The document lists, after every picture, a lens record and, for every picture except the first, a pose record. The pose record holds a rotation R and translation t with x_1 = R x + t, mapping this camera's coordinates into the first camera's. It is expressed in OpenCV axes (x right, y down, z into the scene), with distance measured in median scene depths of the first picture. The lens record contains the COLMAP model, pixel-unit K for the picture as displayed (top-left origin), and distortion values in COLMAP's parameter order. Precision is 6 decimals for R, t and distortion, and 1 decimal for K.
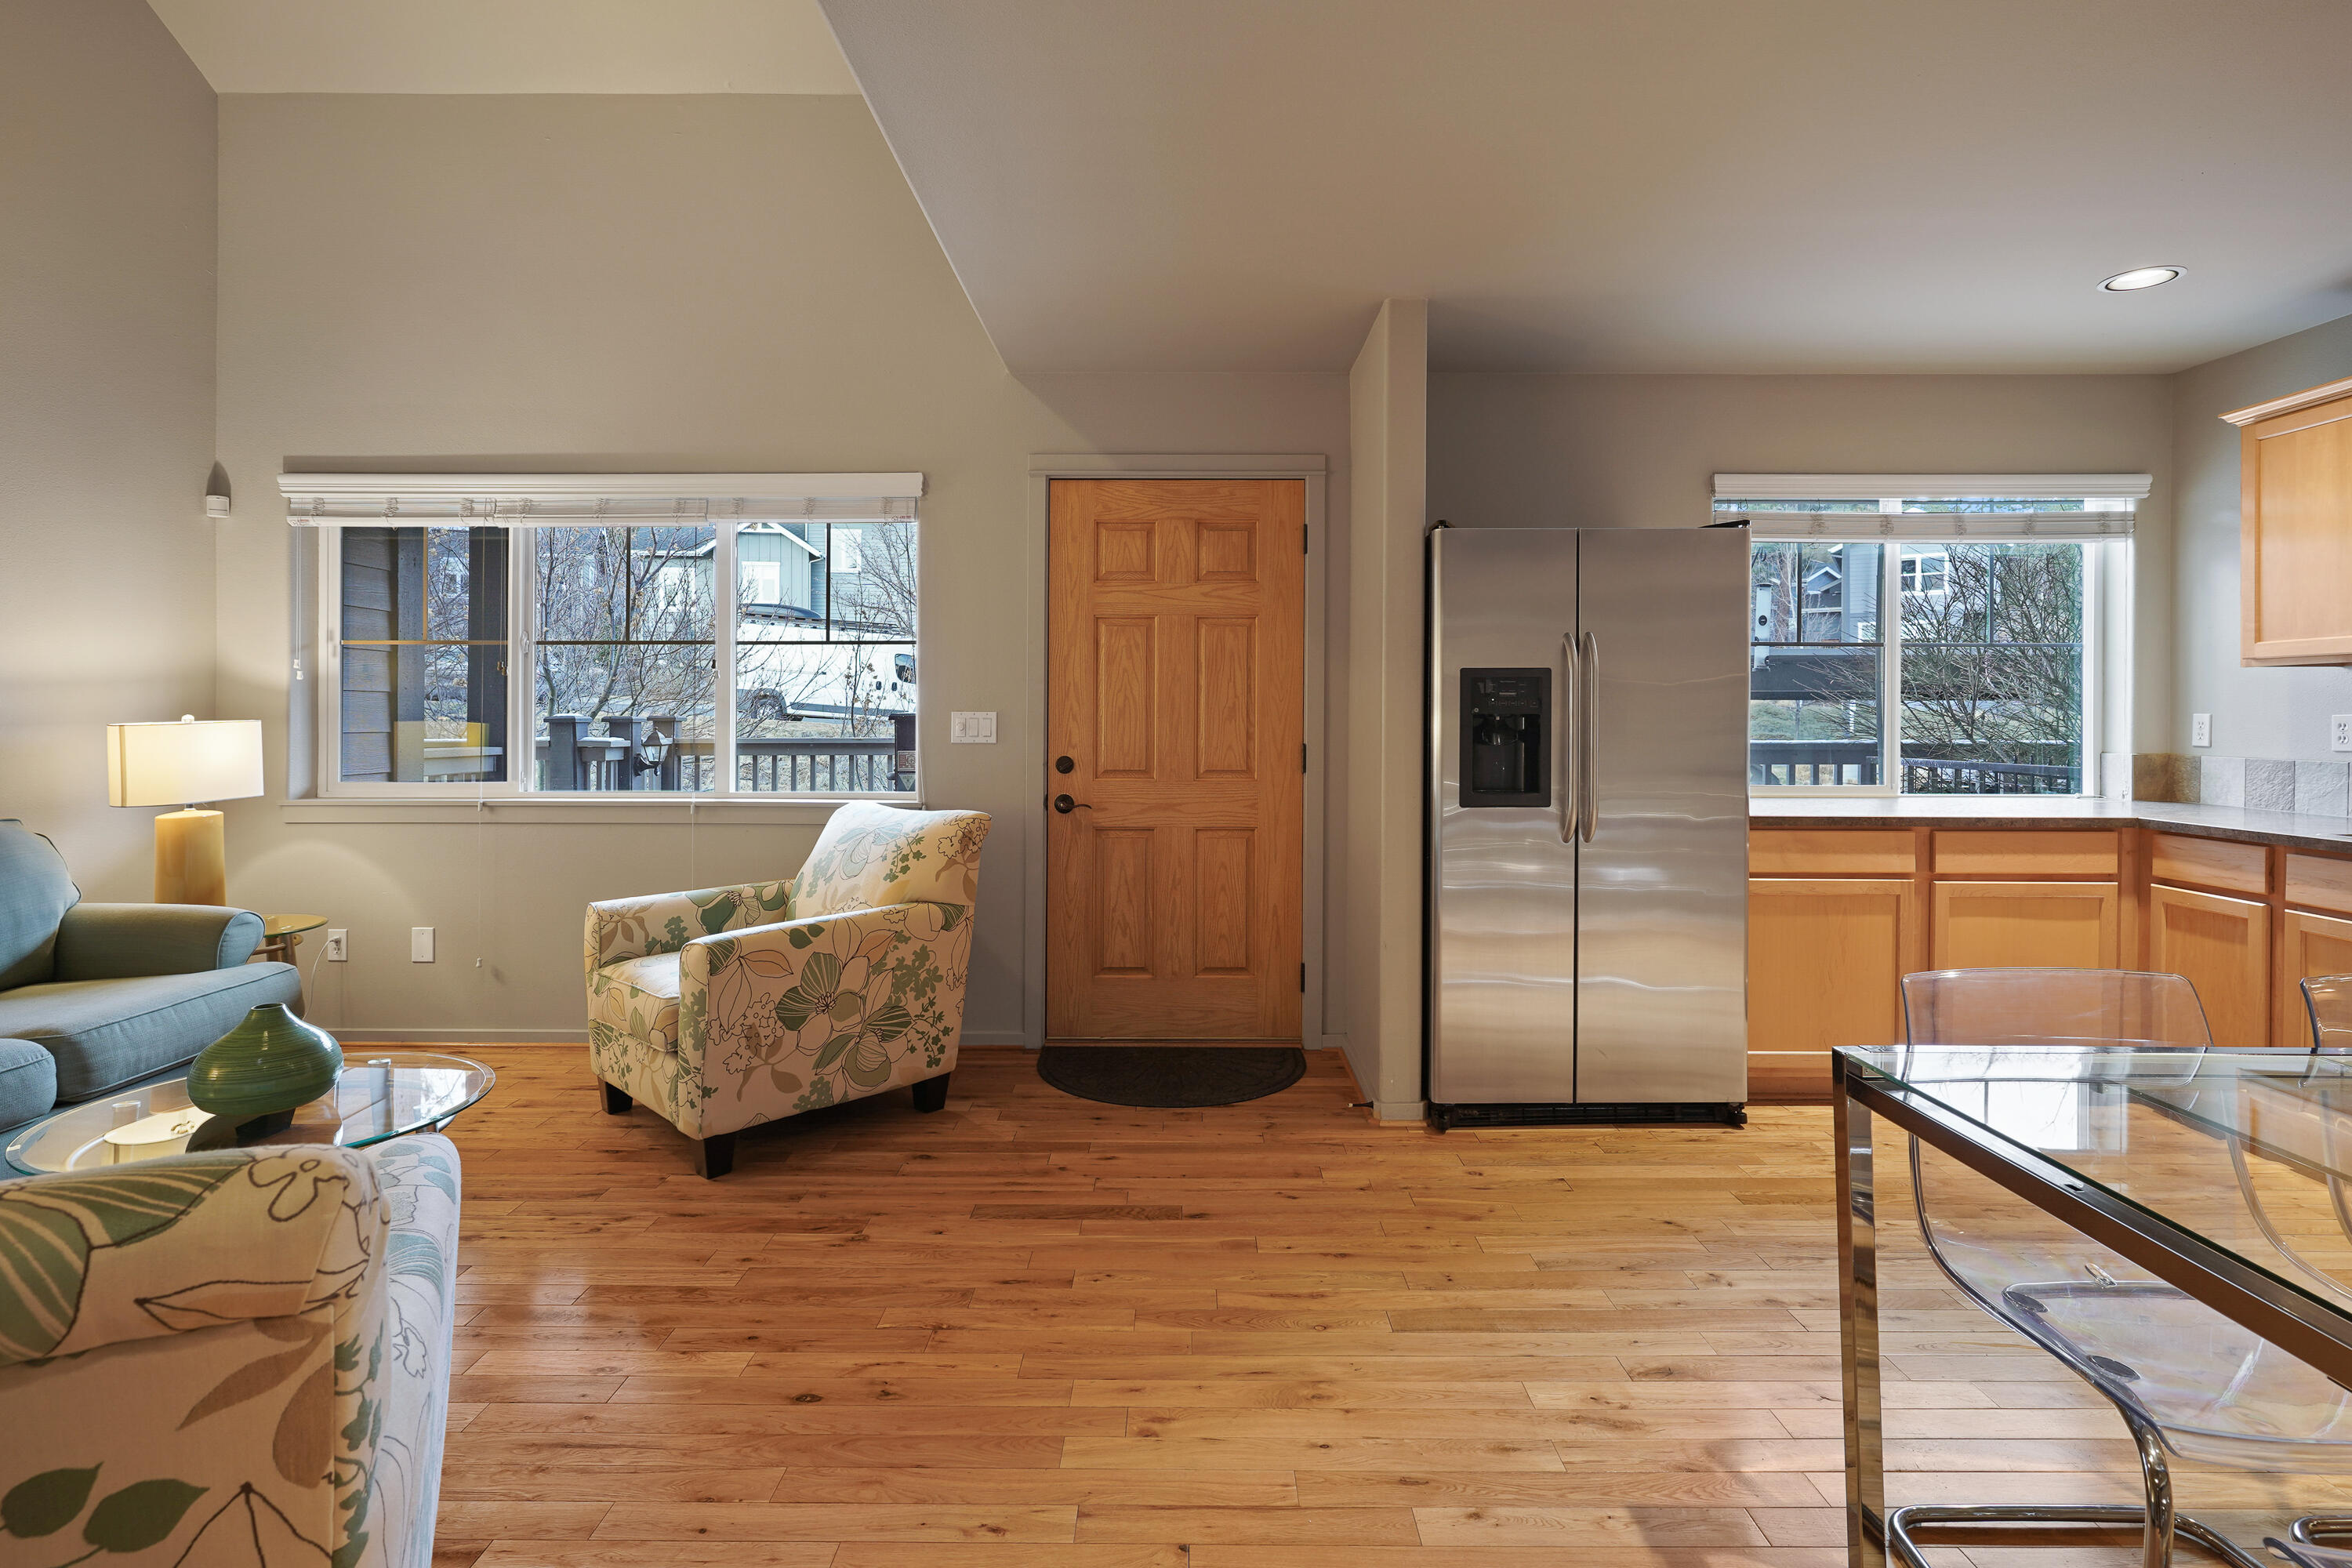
lens RADIAL K [[1172.4, 0, 1190.4], [0, 1172.4, 712.7], [0, 0, 1]] dist [0.000158, 0.000252]
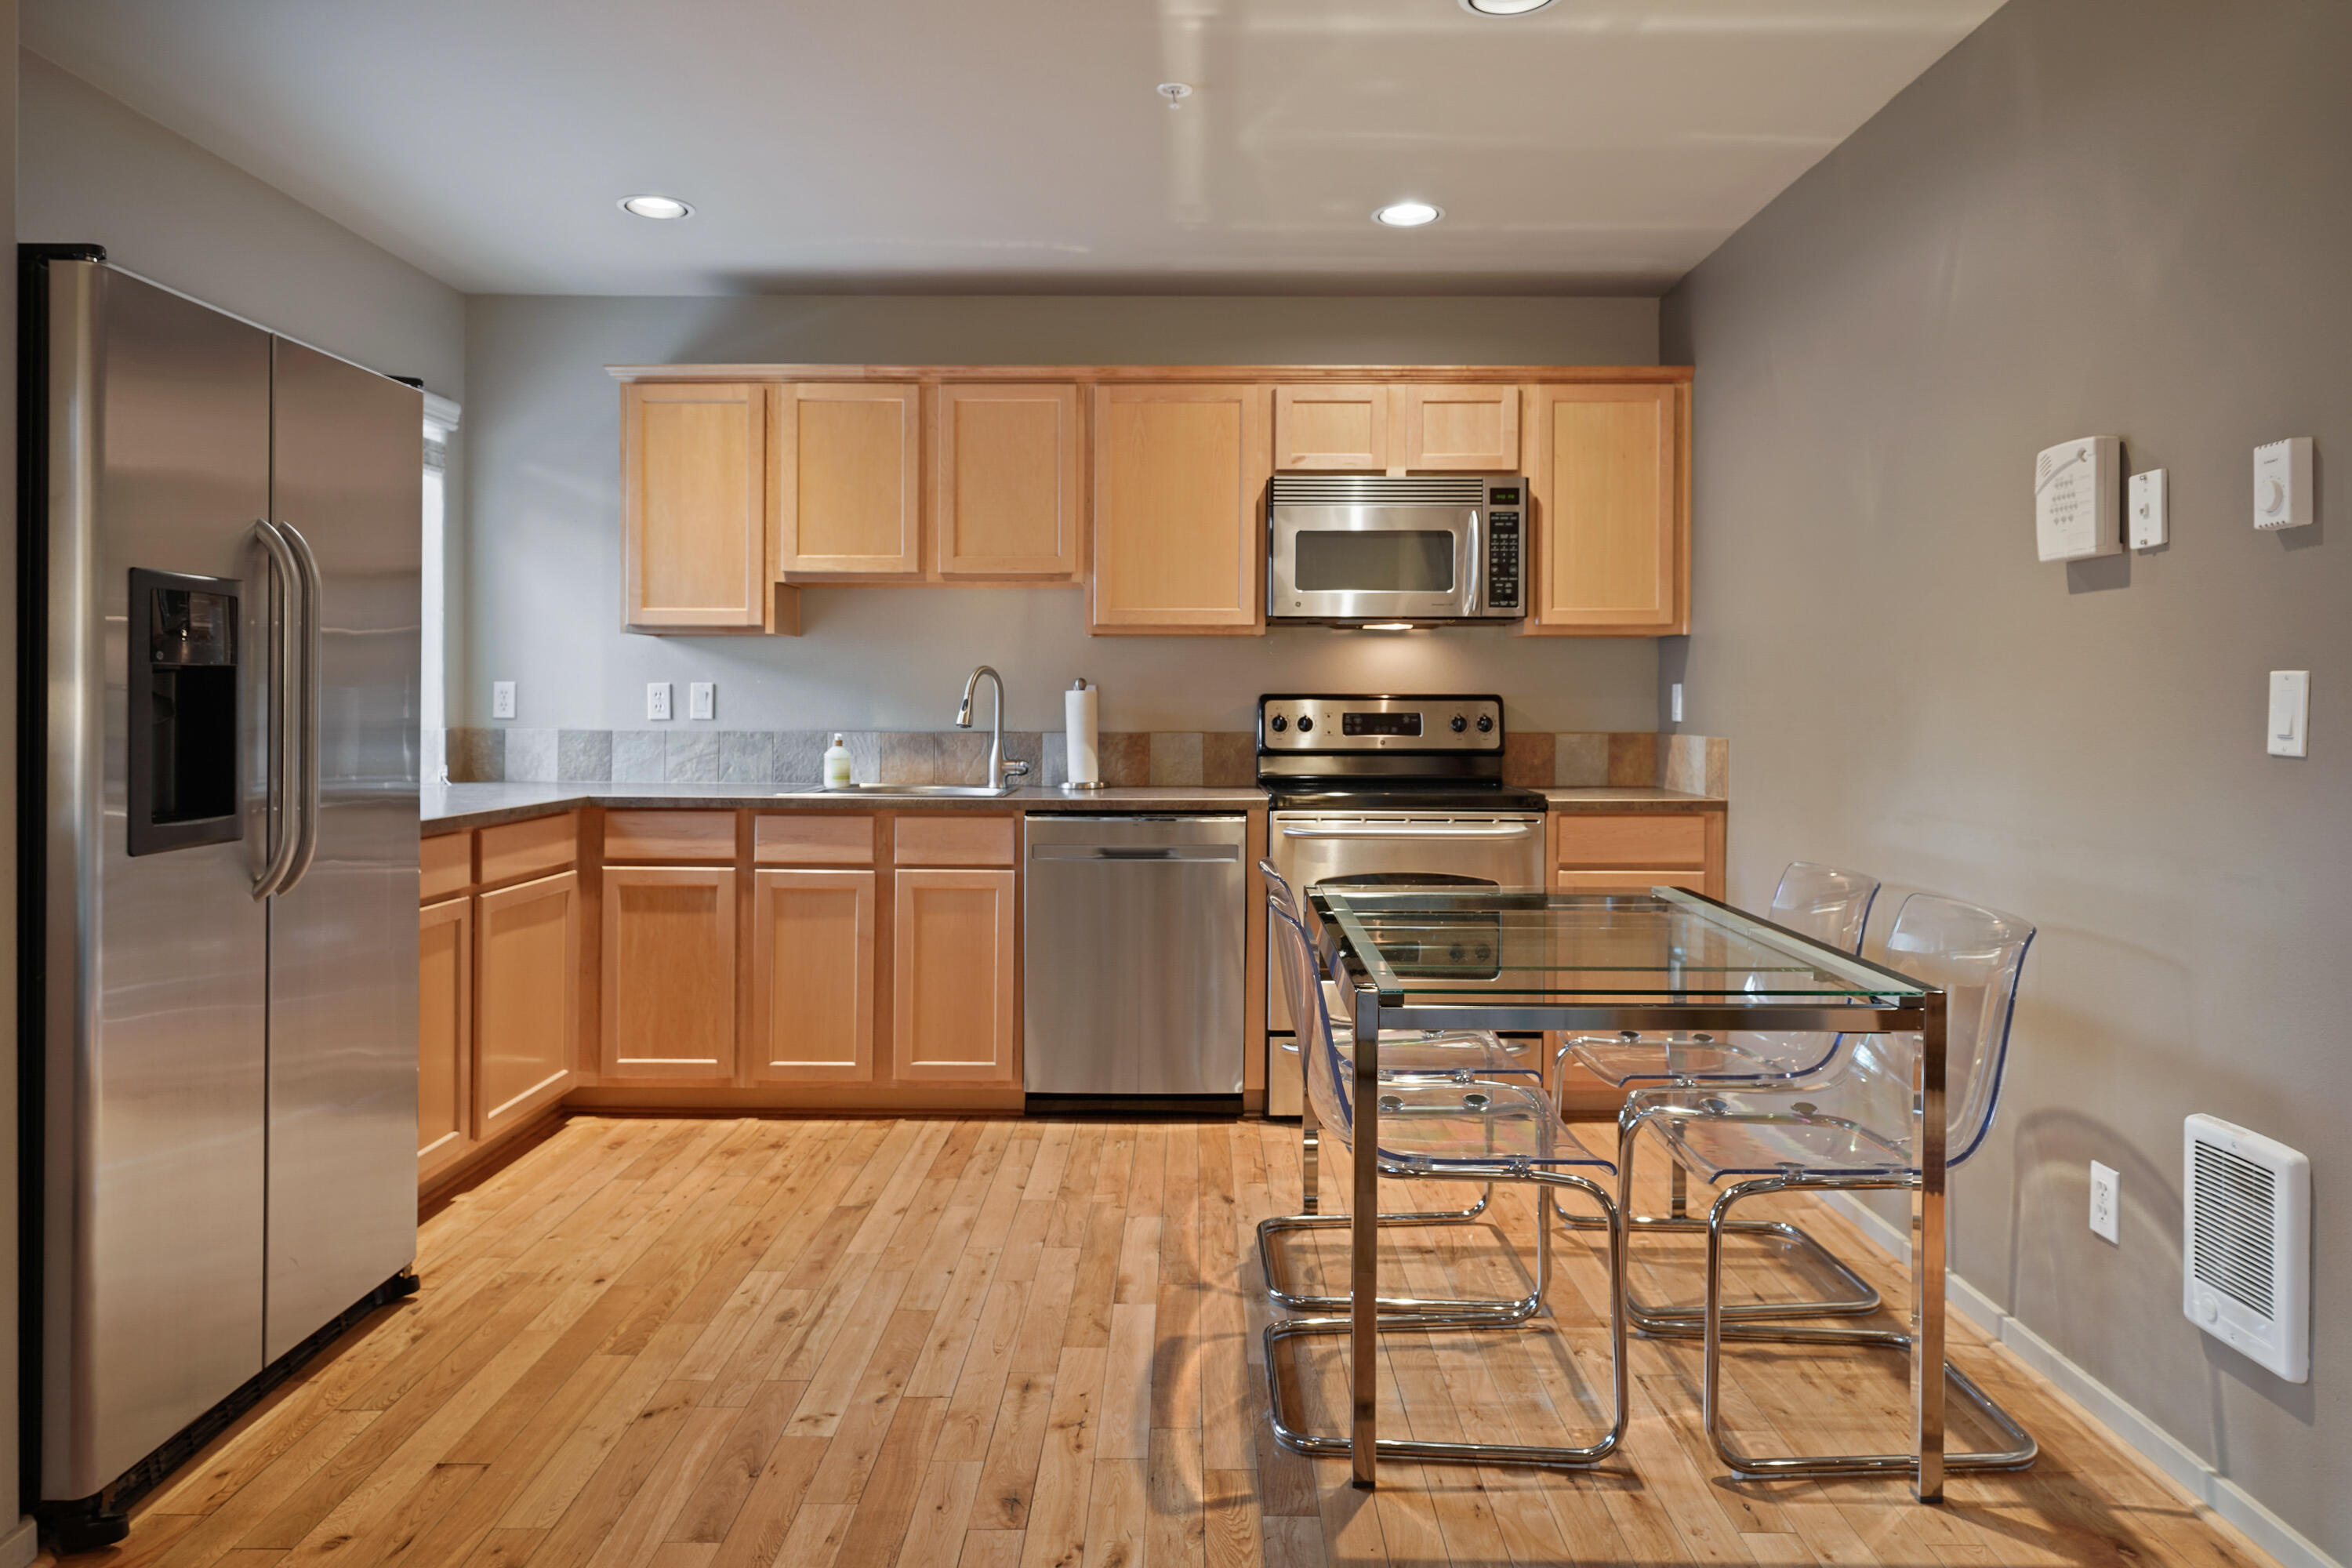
lens RADIAL K [[1542.2, 0, 1165.2], [0, 1542.2, 712.5], [0, 0, 1]] dist [0.005571, -0.003514]
pose [[0.016231, -0.010232, 0.999816, -0.382558], [-0.002749, 0.999943, 0.010278, 0.011786], [-0.999864, -0.002916, 0.016202, 0.540608]]
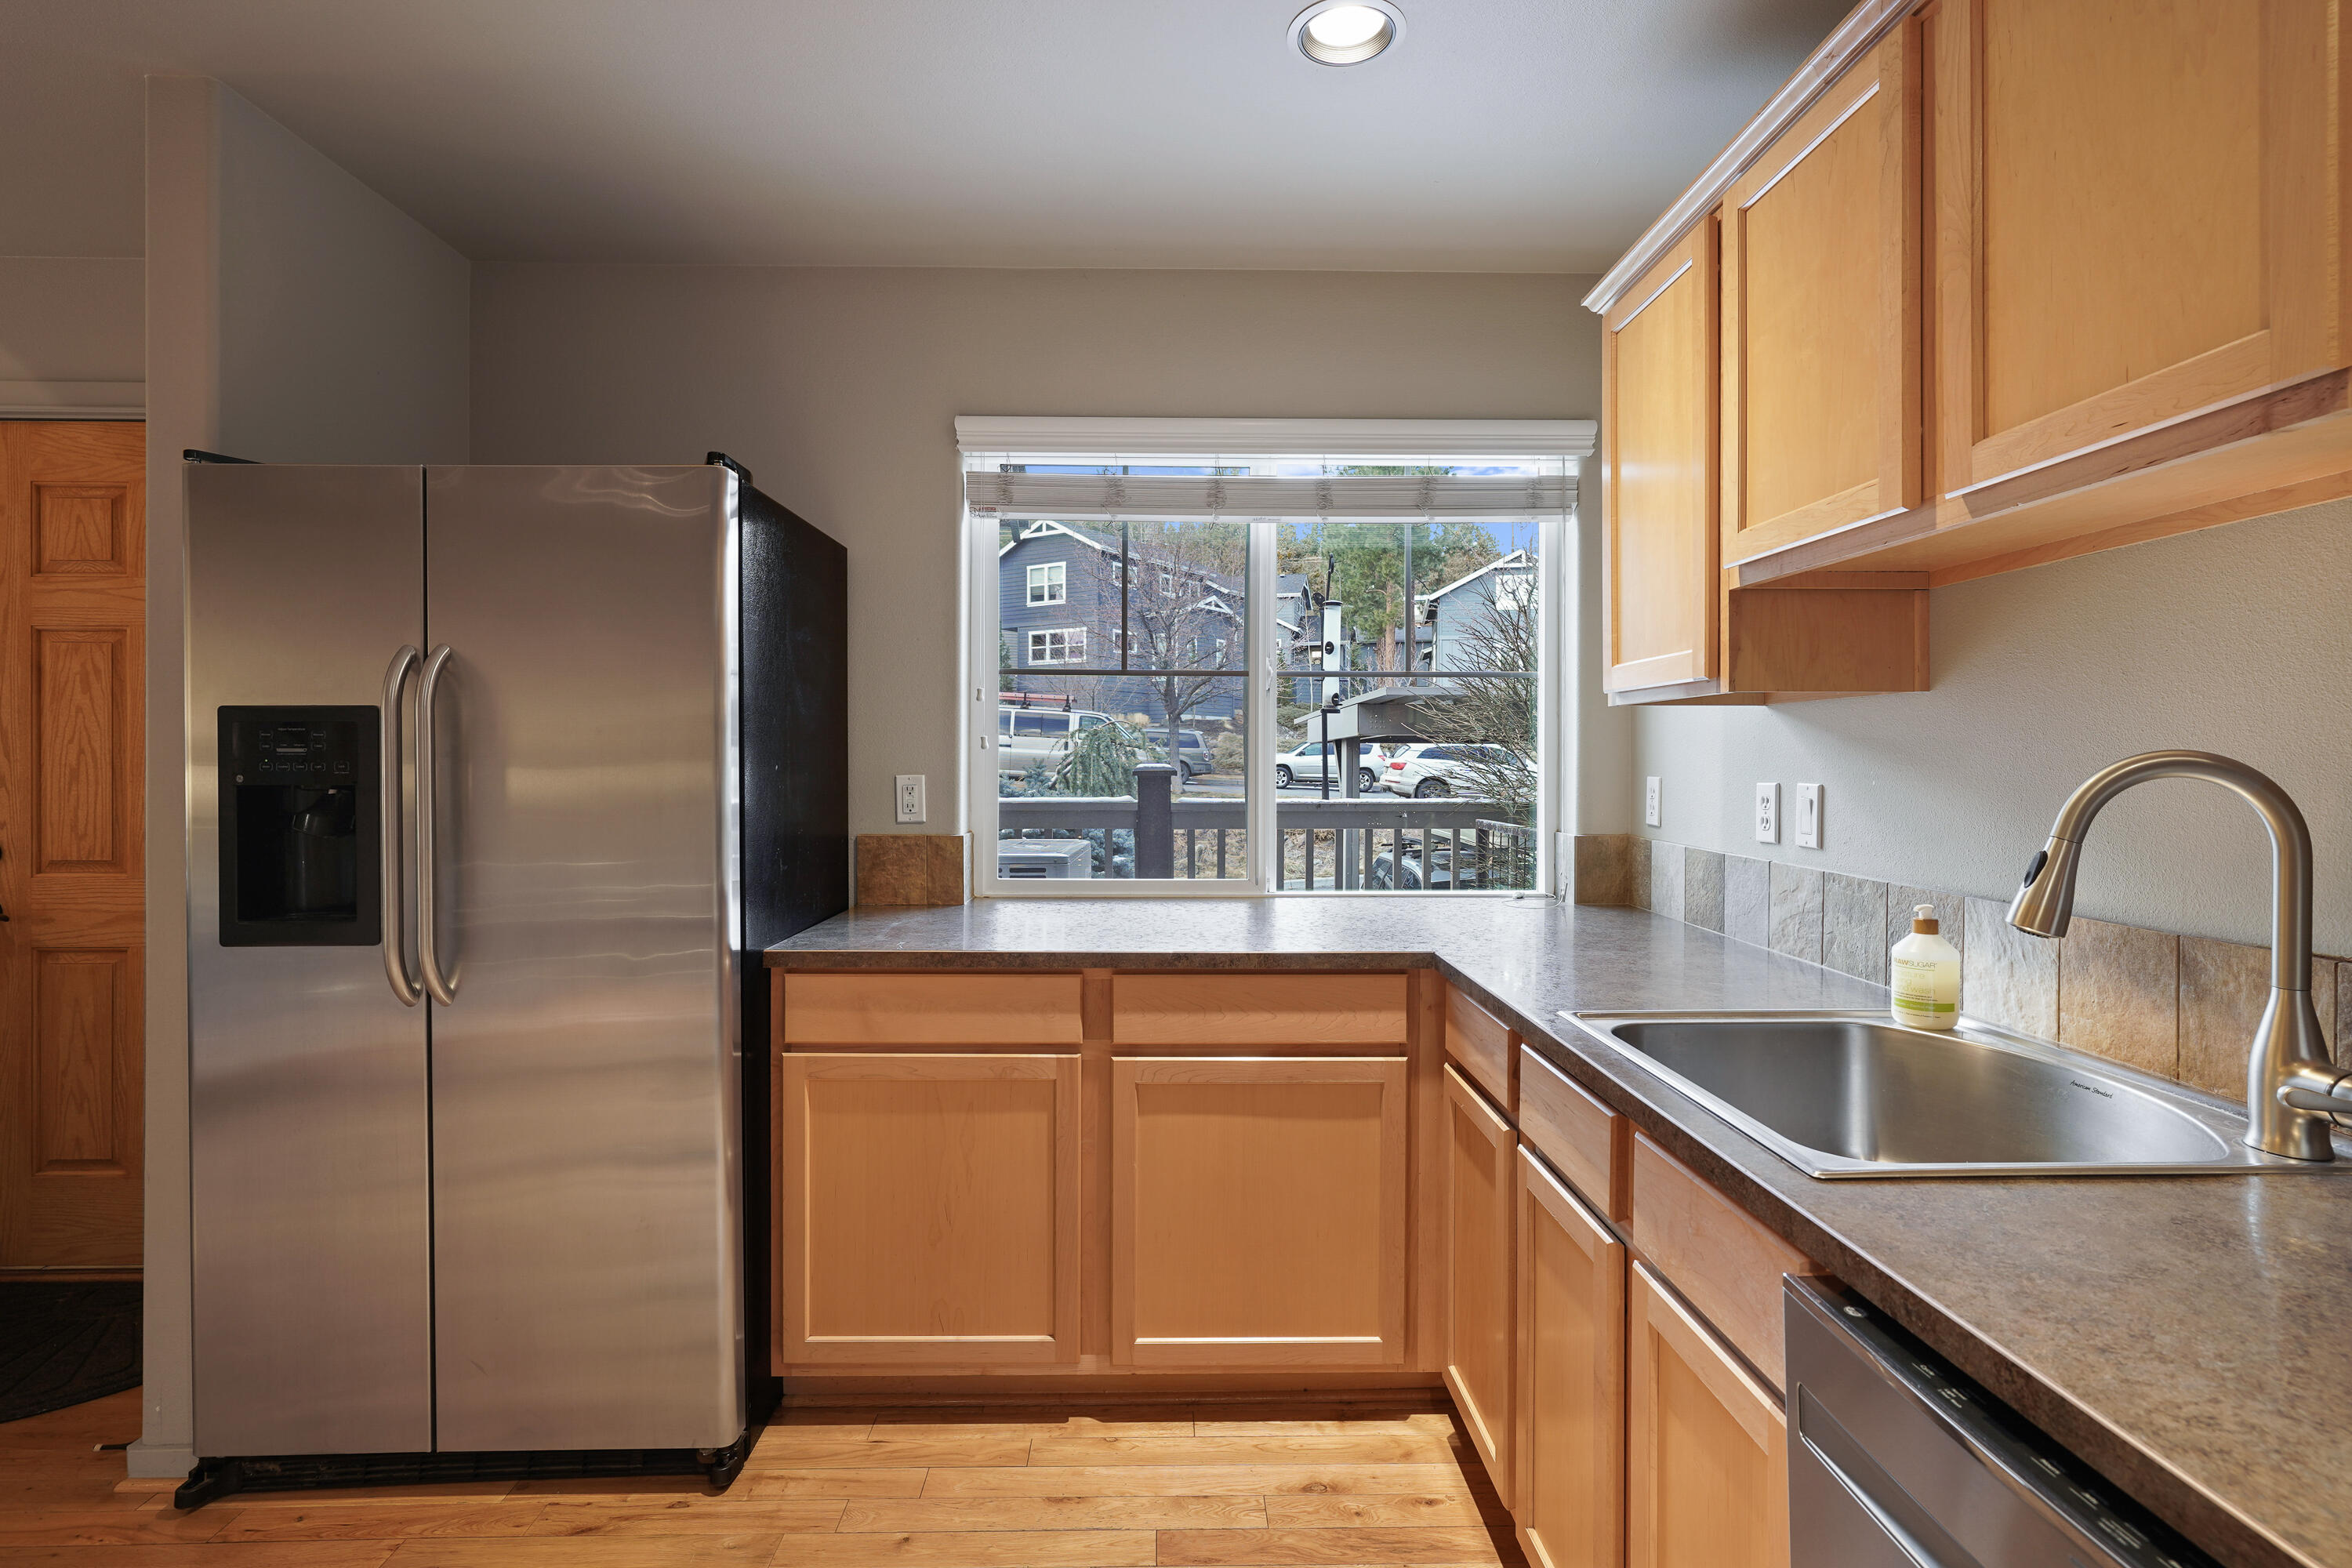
lens RADIAL K [[1172.4, 0, 1148.6], [0, 1172.4, 763.9], [0, 0, 1]] dist [0.000158, 0.000252]
pose [[0.999673, -0.000152, 0.025578, 0.646804], [-0.000090, 0.999955, 0.009488, -0.014904], [-0.025579, -0.009487, 0.999628, 0.395846]]
